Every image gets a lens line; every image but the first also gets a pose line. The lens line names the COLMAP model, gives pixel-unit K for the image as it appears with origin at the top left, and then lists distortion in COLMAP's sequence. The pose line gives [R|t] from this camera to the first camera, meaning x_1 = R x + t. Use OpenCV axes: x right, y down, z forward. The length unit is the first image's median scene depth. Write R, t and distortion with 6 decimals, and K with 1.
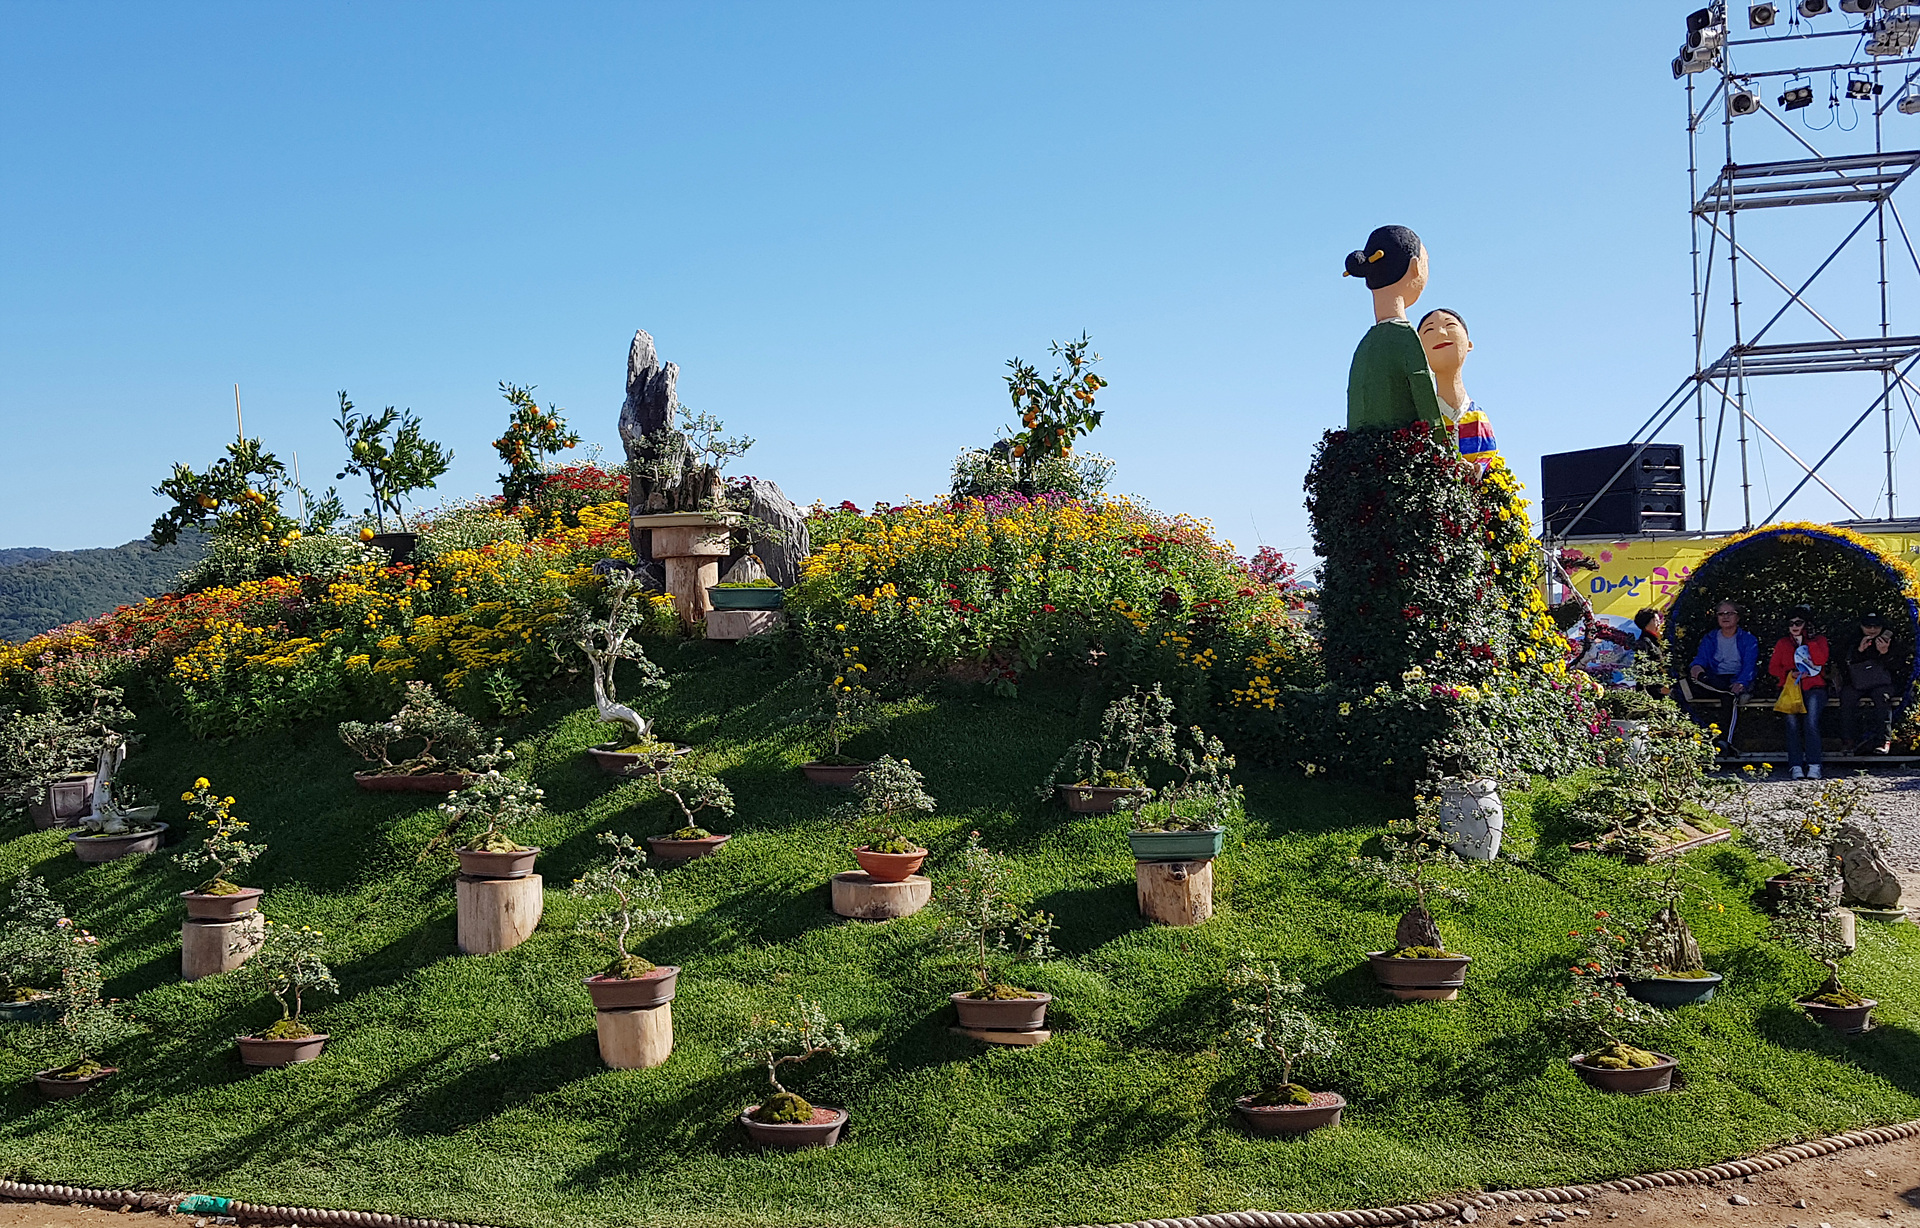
lens RADIAL K [[1478.8, 0, 955.9], [0, 1478.8, 616.3], [0, 0, 1]] dist [0.003921, 0.000578]
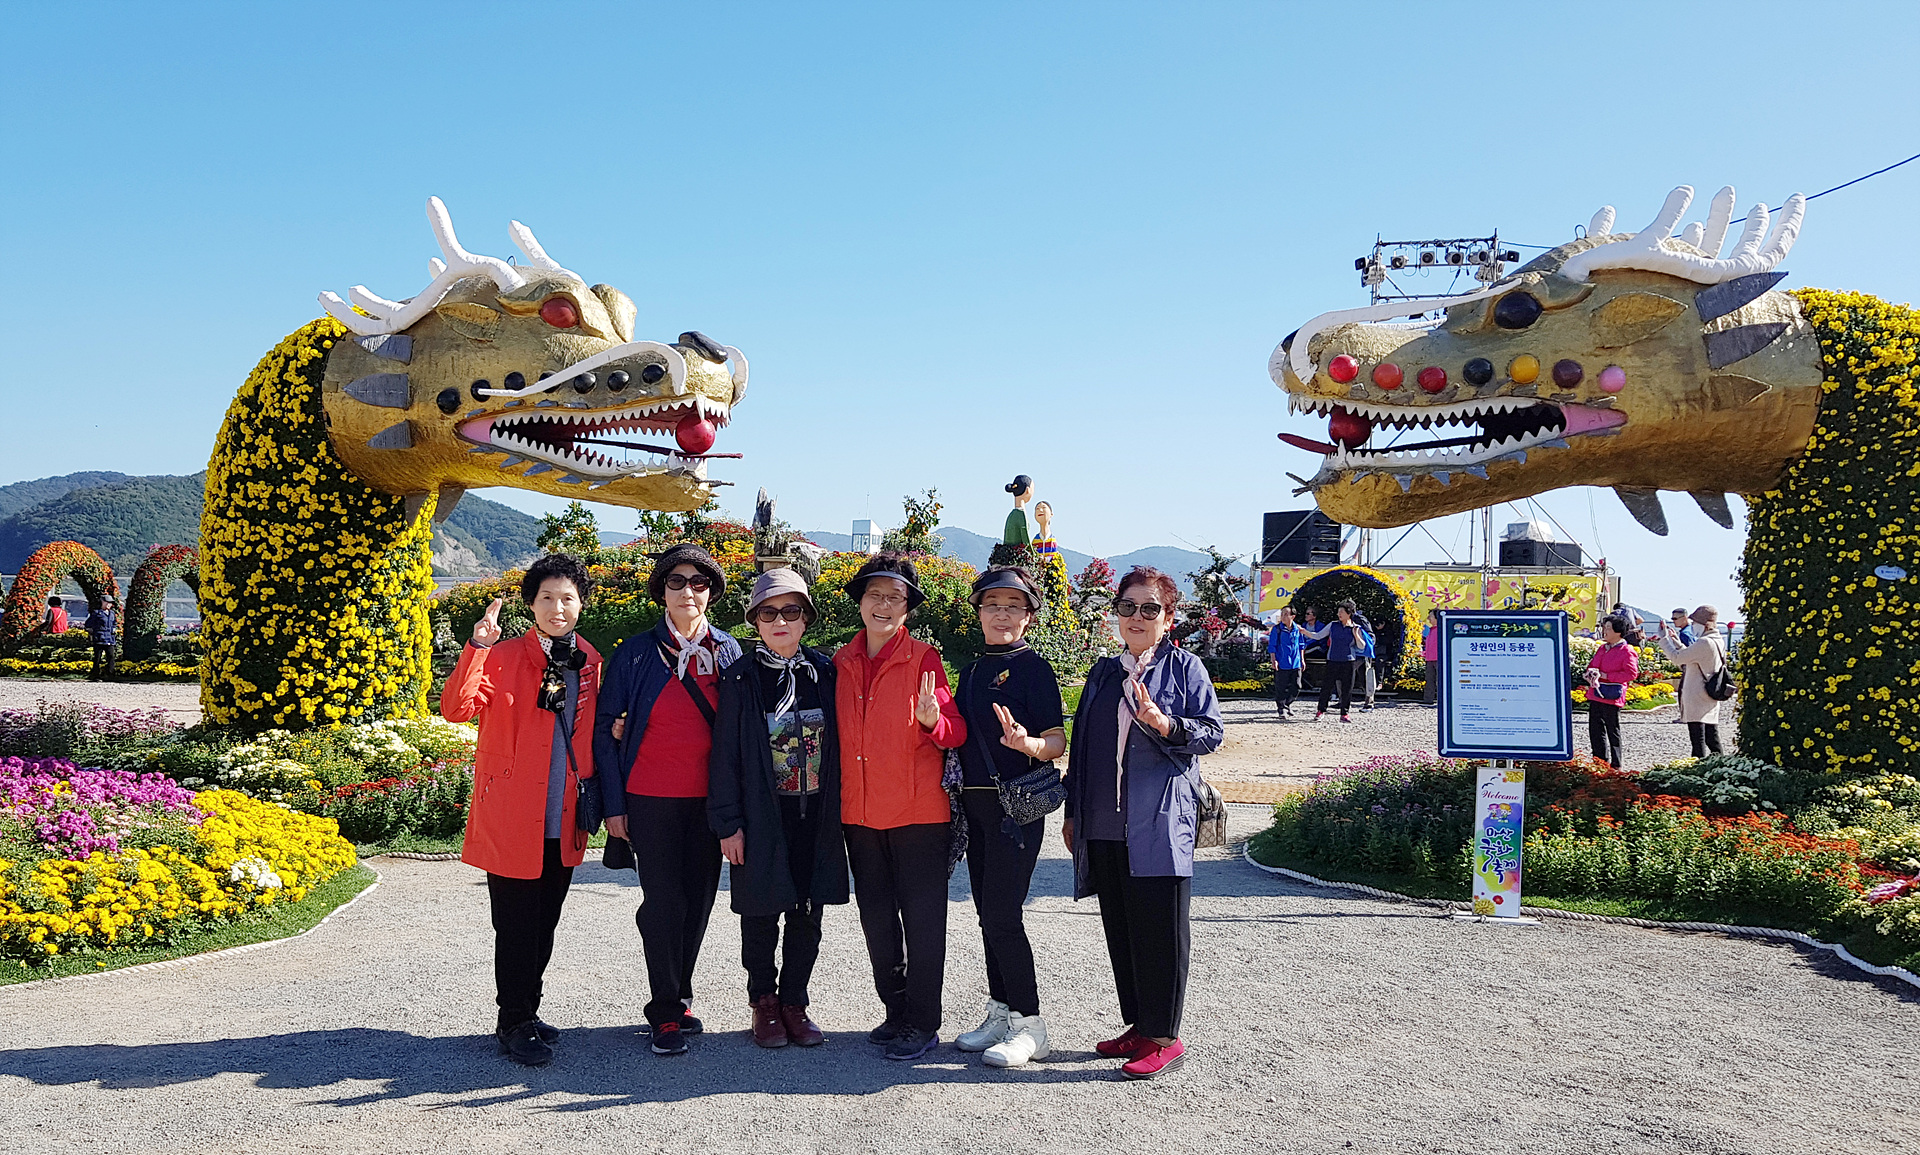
lens RADIAL K [[1426.4, 0, 964.4], [0, 1426.4, 576.9], [0, 0, 1]] dist [-0.000498, -0.000413]
pose [[0.998623, 0.052464, -0.000578, 0.170304], [-0.052464, 0.998622, -0.001265, -0.045604], [0.000511, 0.001293, 0.999999, -1.642531]]
